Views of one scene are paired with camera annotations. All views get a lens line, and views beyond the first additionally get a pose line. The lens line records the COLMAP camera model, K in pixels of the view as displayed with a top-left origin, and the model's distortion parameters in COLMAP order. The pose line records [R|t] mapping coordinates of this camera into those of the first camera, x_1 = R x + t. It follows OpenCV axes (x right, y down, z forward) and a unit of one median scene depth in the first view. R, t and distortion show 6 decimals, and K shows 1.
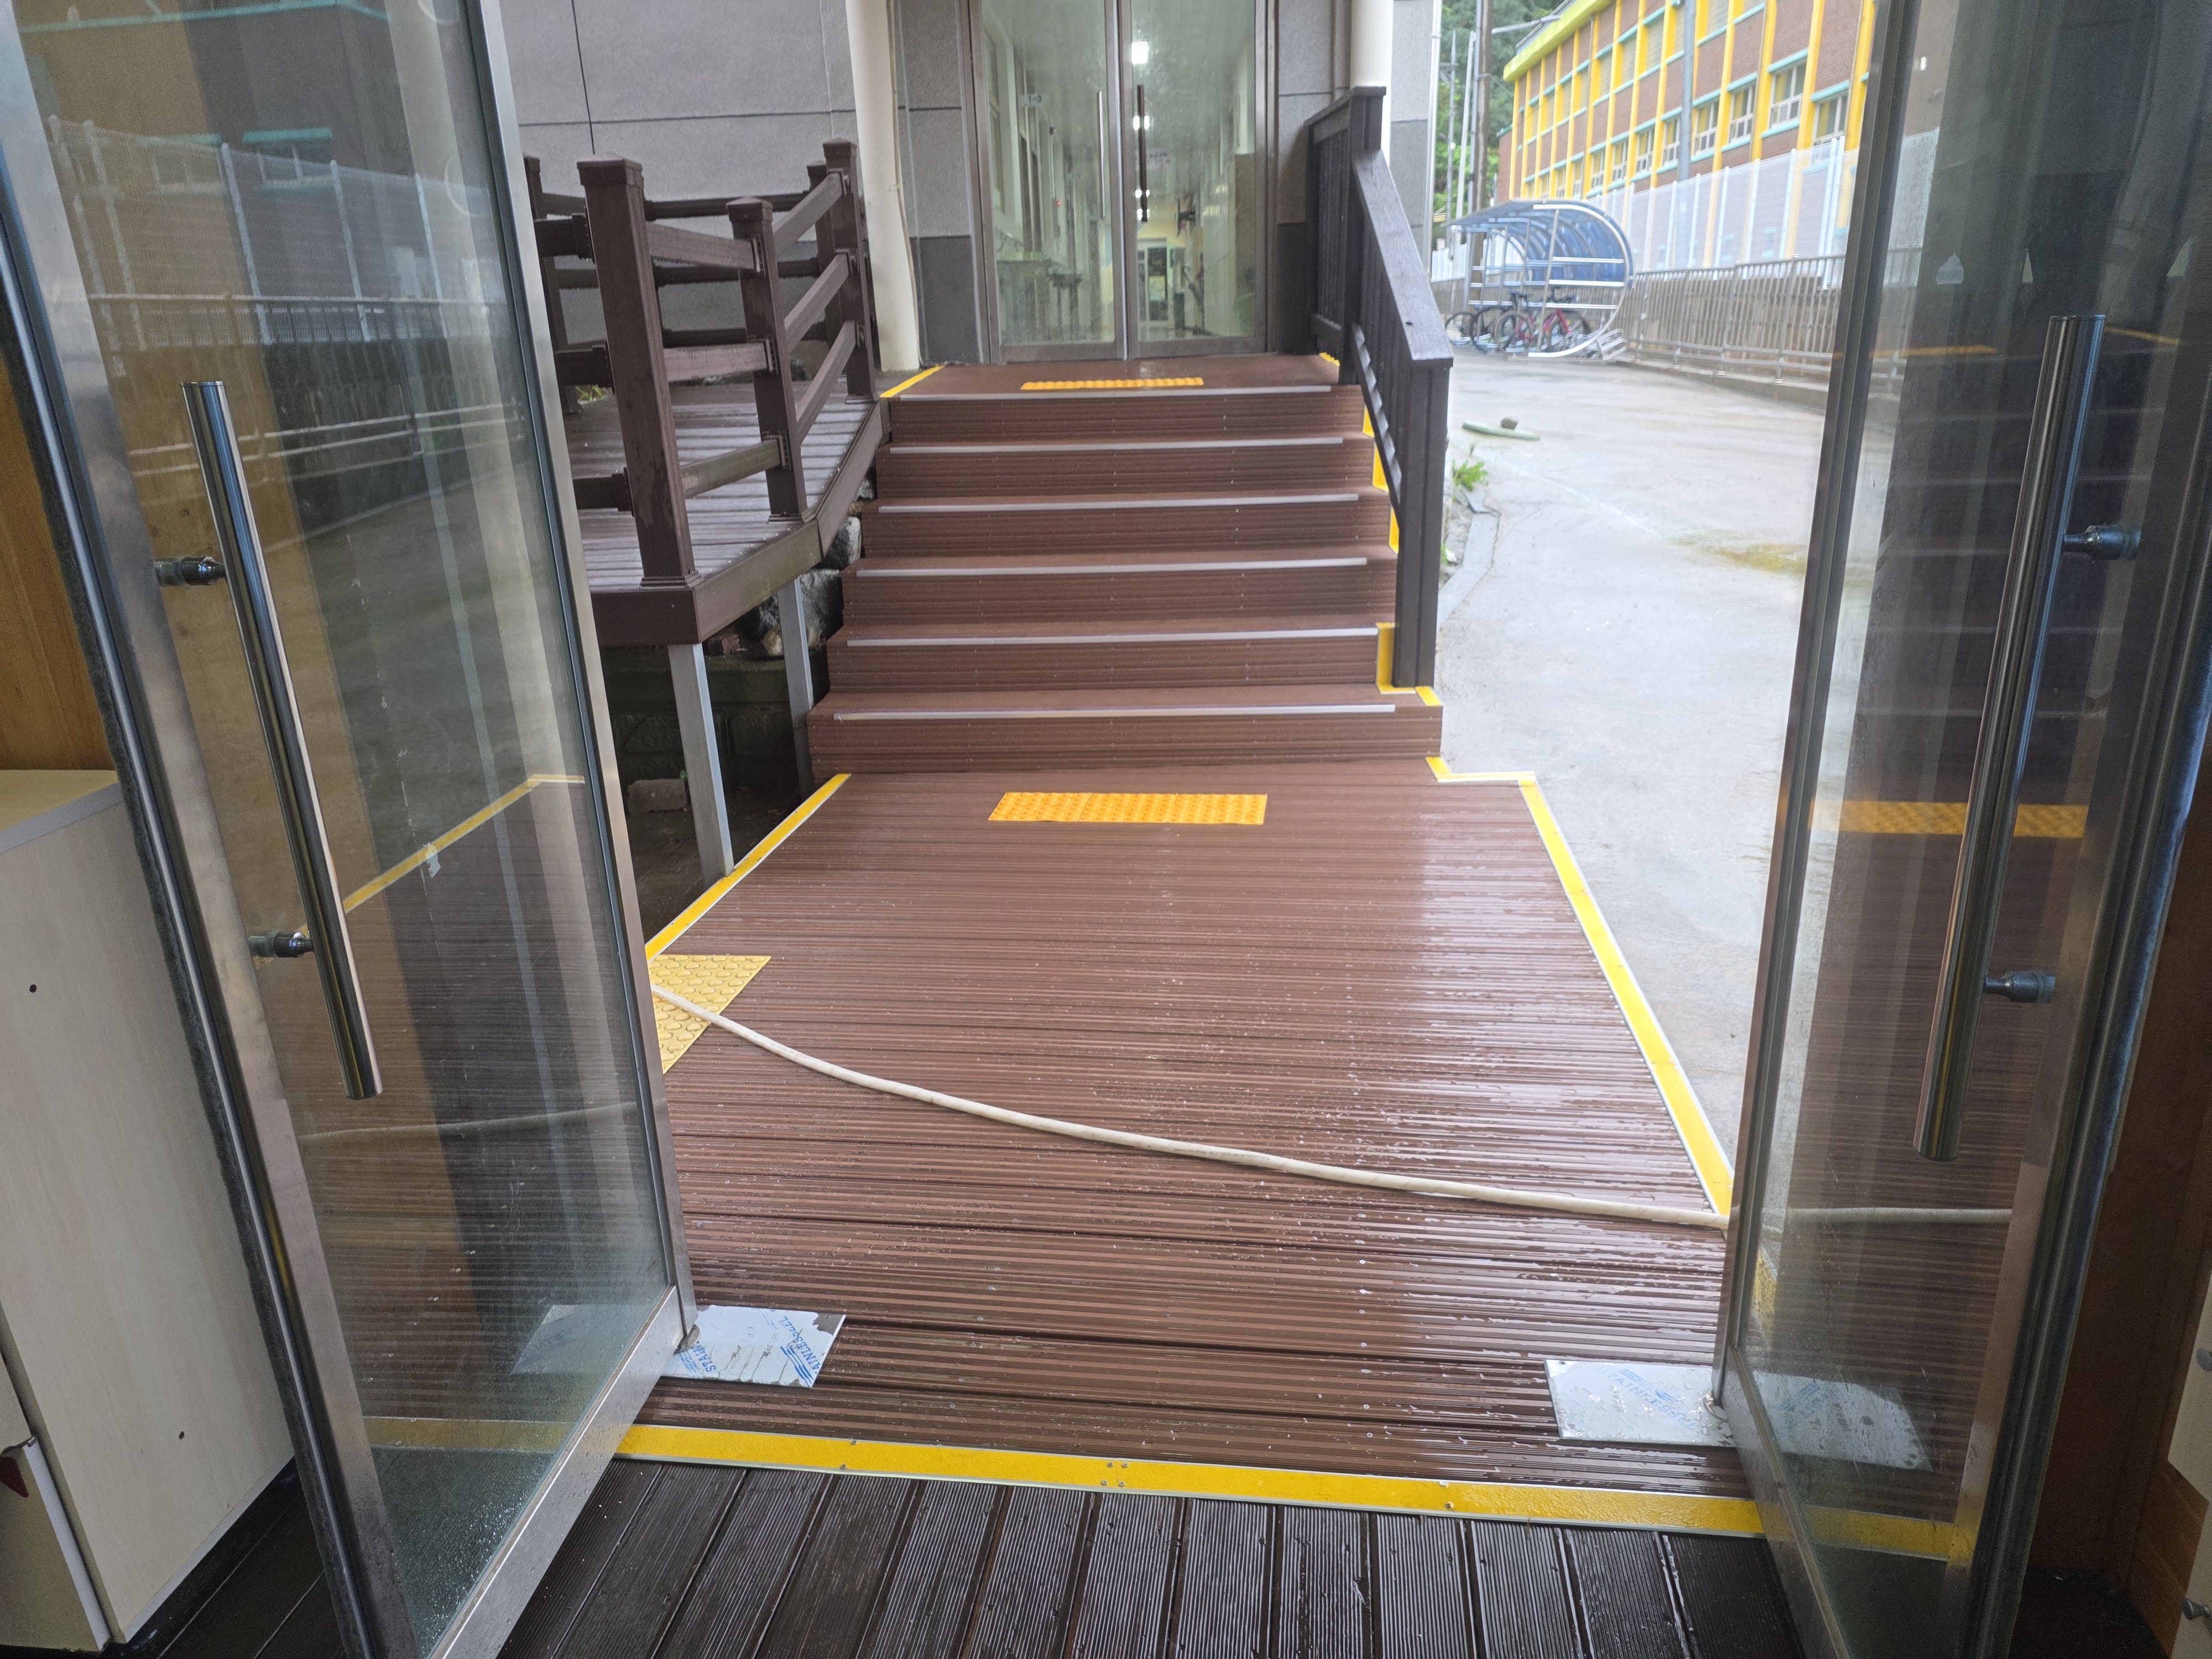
lens RADIAL K [[1463.2, 0, 1106.0], [0, 1463.2, 836.9], [0, 0, 1]] dist [0.055476, -0.050900]
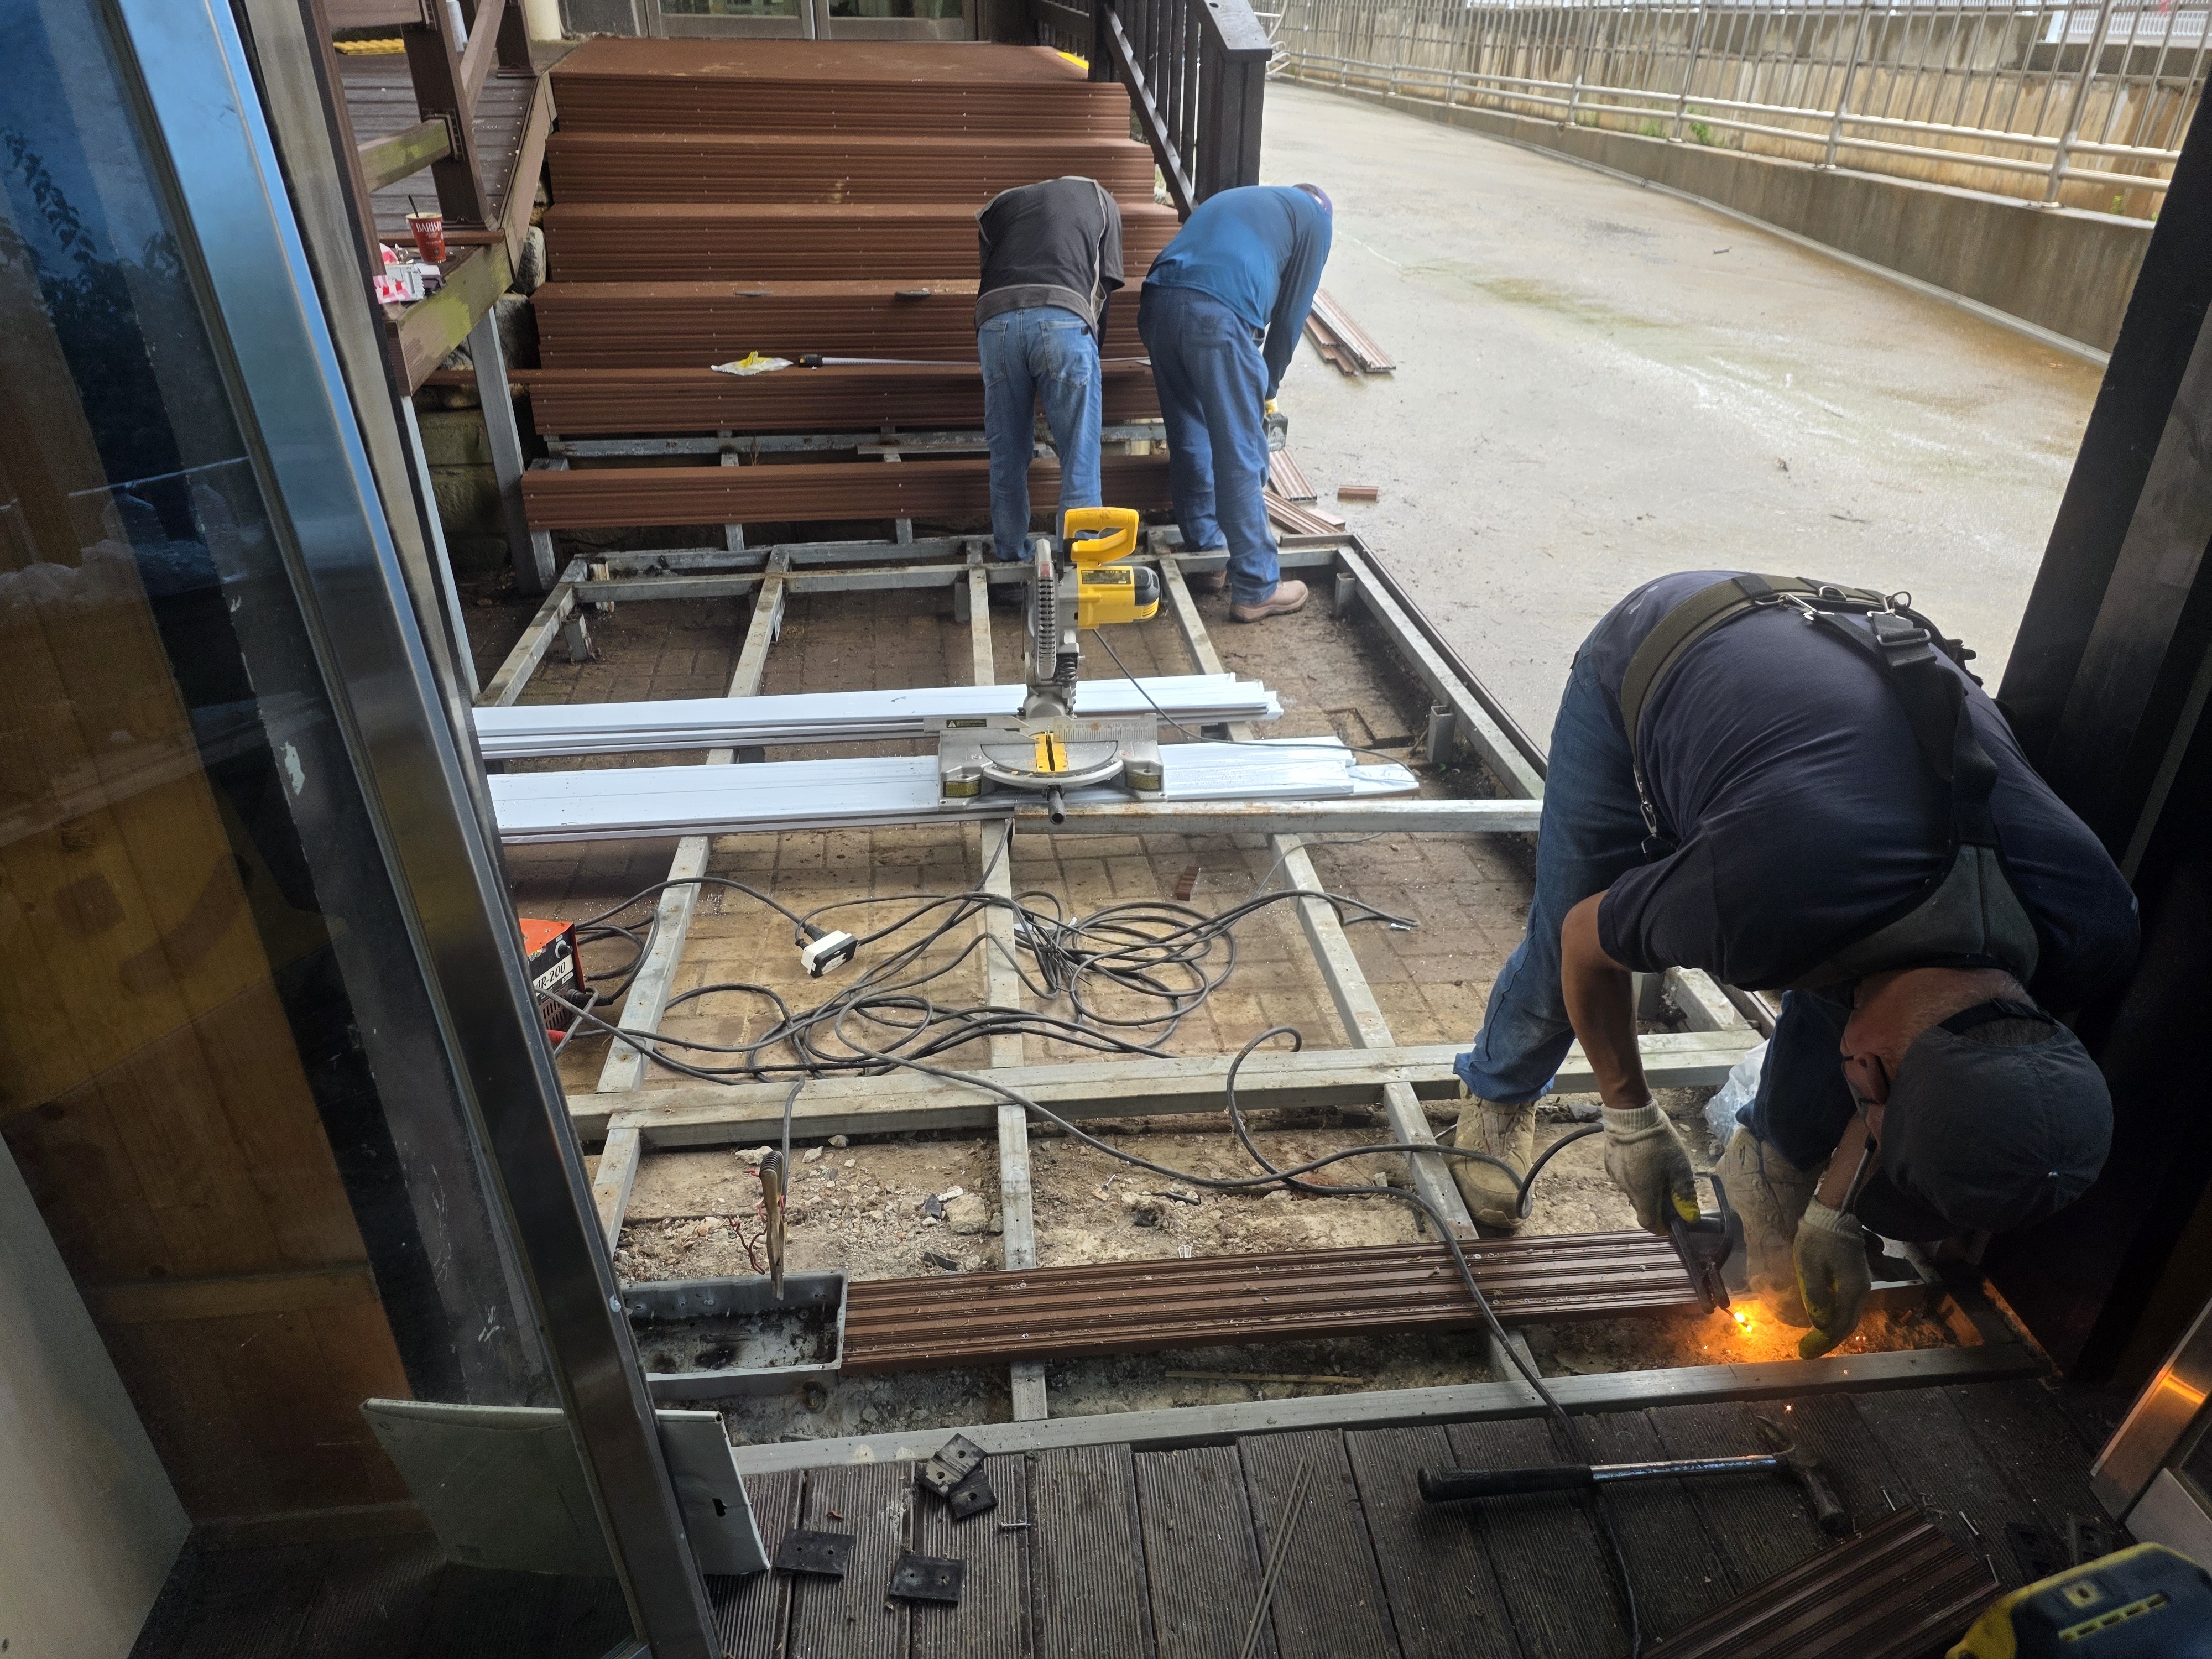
lens RADIAL K [[1463.2, 0, 1106.0], [0, 1463.2, 836.9], [0, 0, 1]] dist [0.055476, -0.050900]
pose [[0.970544, -0.075042, 0.228940, -0.075894], [0.035457, 0.984397, 0.172353, -0.015242], [-0.238302, -0.159159, 0.958061, 0.084053]]
